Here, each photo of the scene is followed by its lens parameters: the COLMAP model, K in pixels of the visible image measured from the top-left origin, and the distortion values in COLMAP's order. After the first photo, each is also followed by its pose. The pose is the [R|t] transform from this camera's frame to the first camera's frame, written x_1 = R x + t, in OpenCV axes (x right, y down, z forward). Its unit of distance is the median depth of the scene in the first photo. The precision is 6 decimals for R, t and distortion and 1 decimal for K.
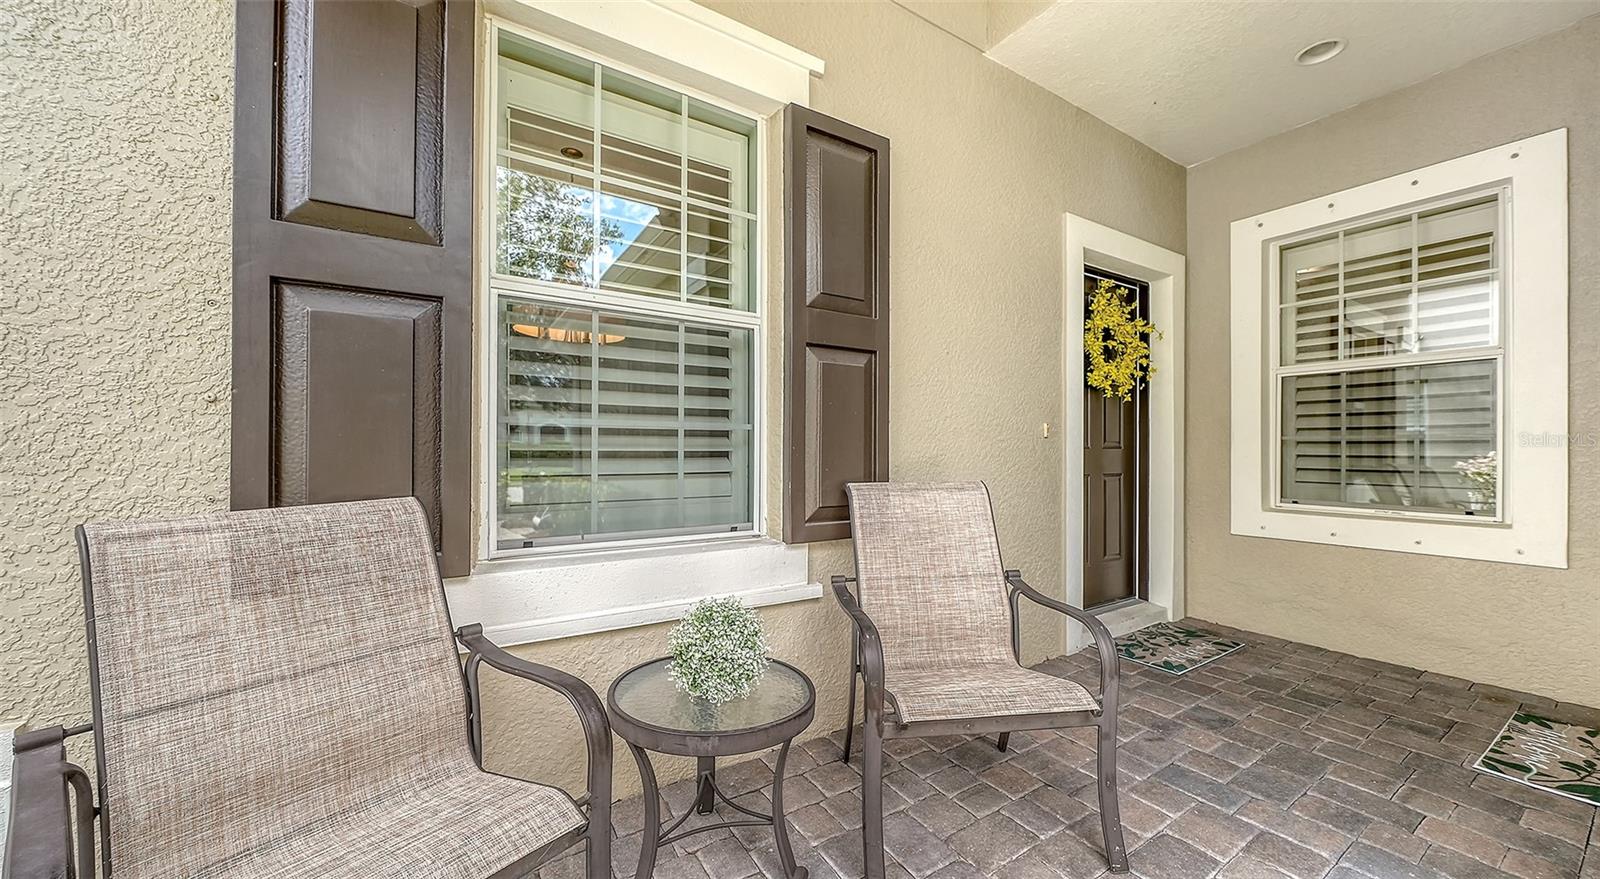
lens RADIAL K [[563.9, 0, 809.5], [0, 563.9, 438.2], [0, 0, 1]] dist [-0.003045, -0.000424]
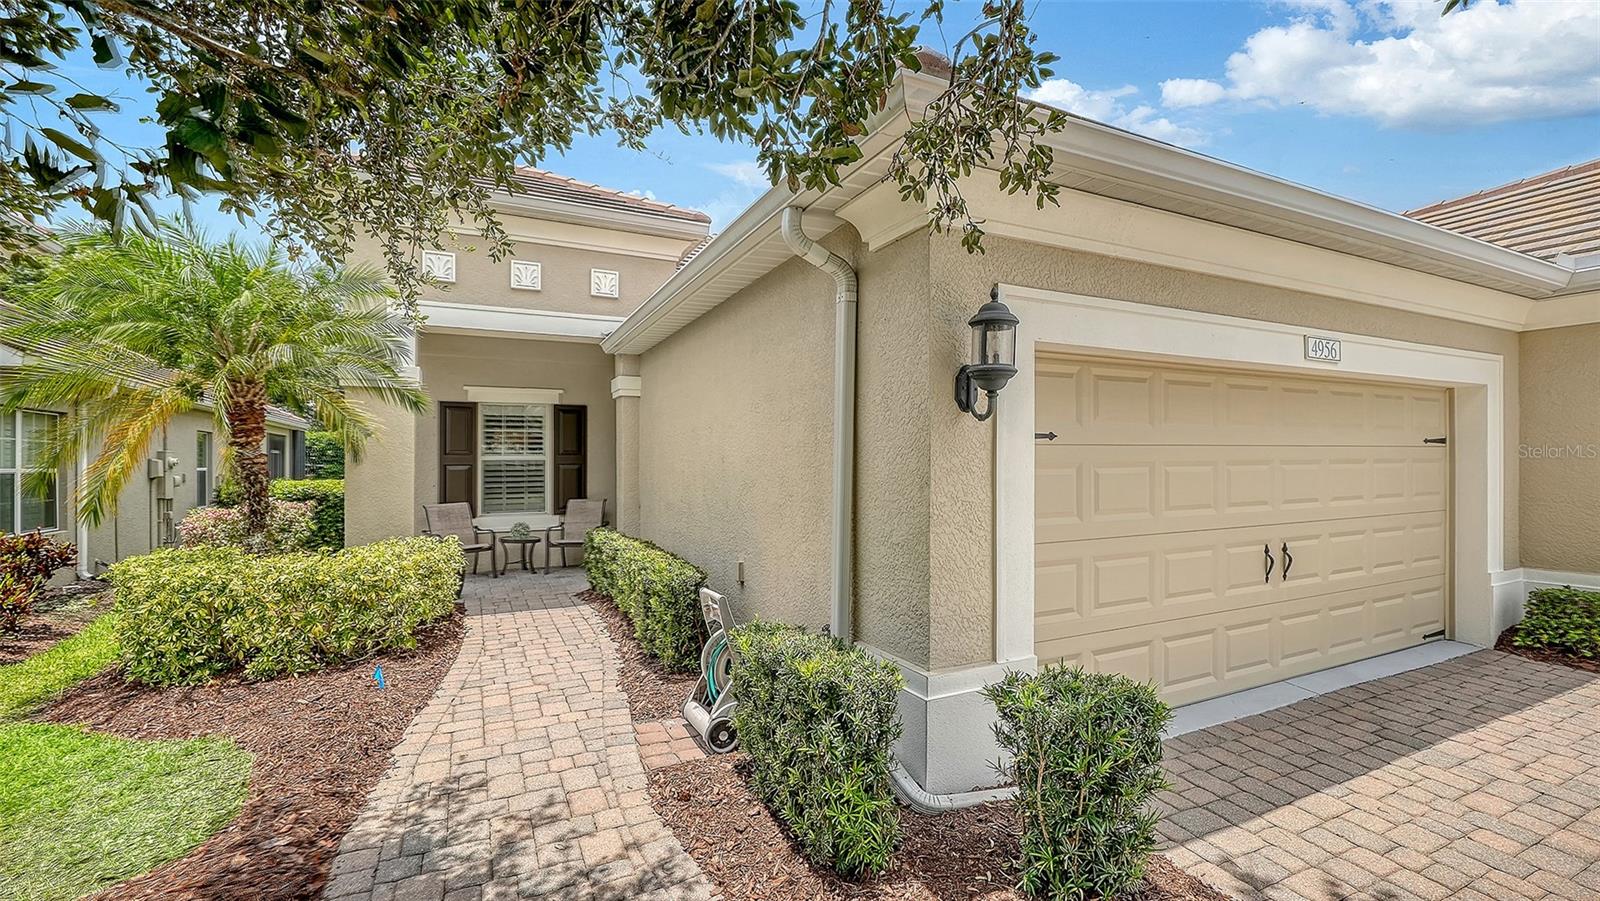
lens RADIAL K [[655.8, 0, 803.0], [0, 655.8, 435.4], [0, 0, 1]] dist [0.001270, -0.000038]
pose [[0.993670, -0.012391, -0.111652, 2.803104], [0.010769, 0.999828, -0.015120, -0.354089], [0.111821, 0.013821, 0.993632, -4.274250]]
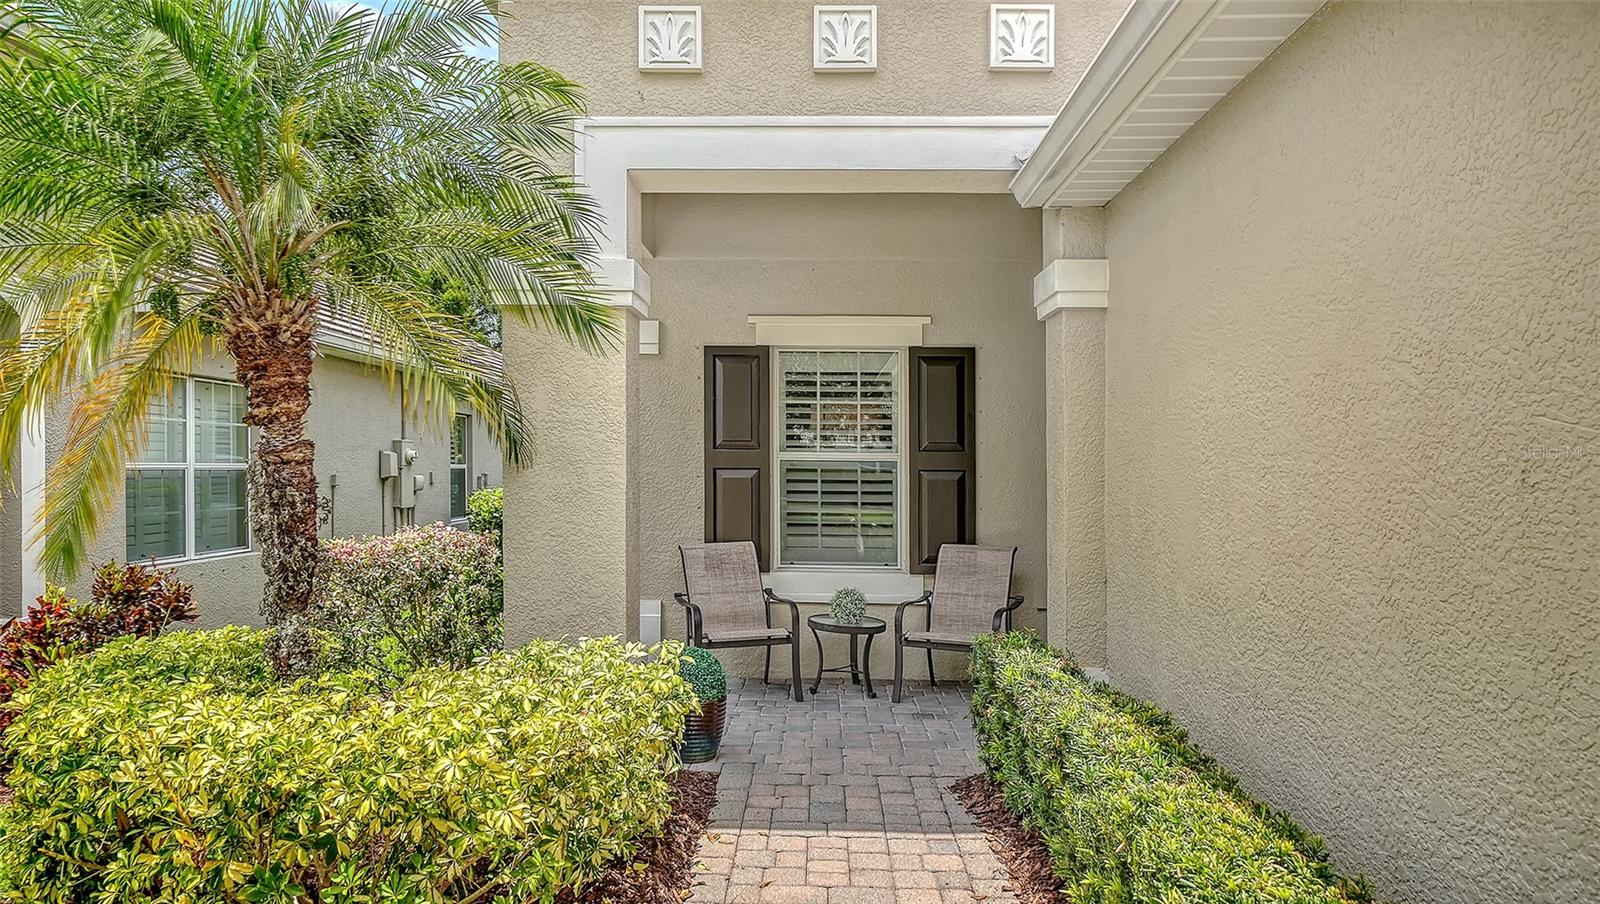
lens RADIAL K [[1115.9, 0, 800.0], [0, 1115.9, 444.5], [0, 0, 1]] dist [-0.004698, -0.000575]
pose [[0.833018, -0.002681, -0.553239, 2.208434], [0.005188, 0.999982, 0.002966, -0.338031], [0.553222, -0.005341, 0.833017, -3.000999]]
